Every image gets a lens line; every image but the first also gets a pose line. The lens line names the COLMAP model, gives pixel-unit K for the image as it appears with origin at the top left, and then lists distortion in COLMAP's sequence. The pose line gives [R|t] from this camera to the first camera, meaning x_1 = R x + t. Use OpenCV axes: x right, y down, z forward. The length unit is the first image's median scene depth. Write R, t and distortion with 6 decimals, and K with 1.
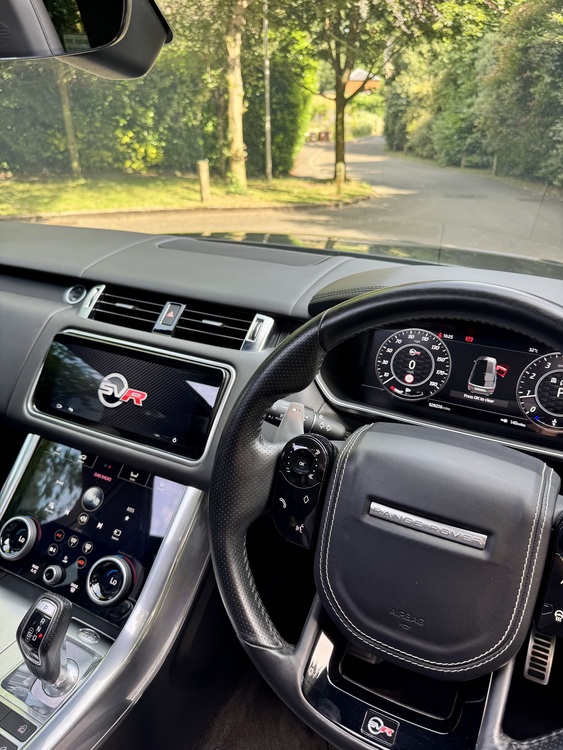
lens RADIAL K [[541.2, 0, 281.5], [0, 541.2, 375.0], [0, 0, 1]] dist [-0.000561, -0.002250]
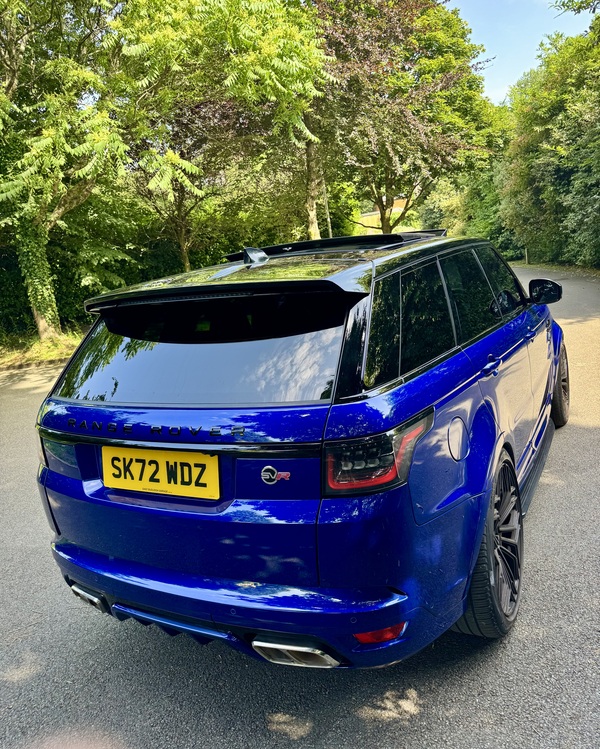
lens RADIAL K [[565.5, 0, 298.5], [0, 565.5, 351.3], [0, 0, 1]] dist [0.079153, -0.146701]
pose [[0.988887, -0.134204, -0.063973, -0.037598], [0.113865, 0.960342, -0.254514, 0.062380], [0.095593, 0.244401, 0.964951, -0.173645]]
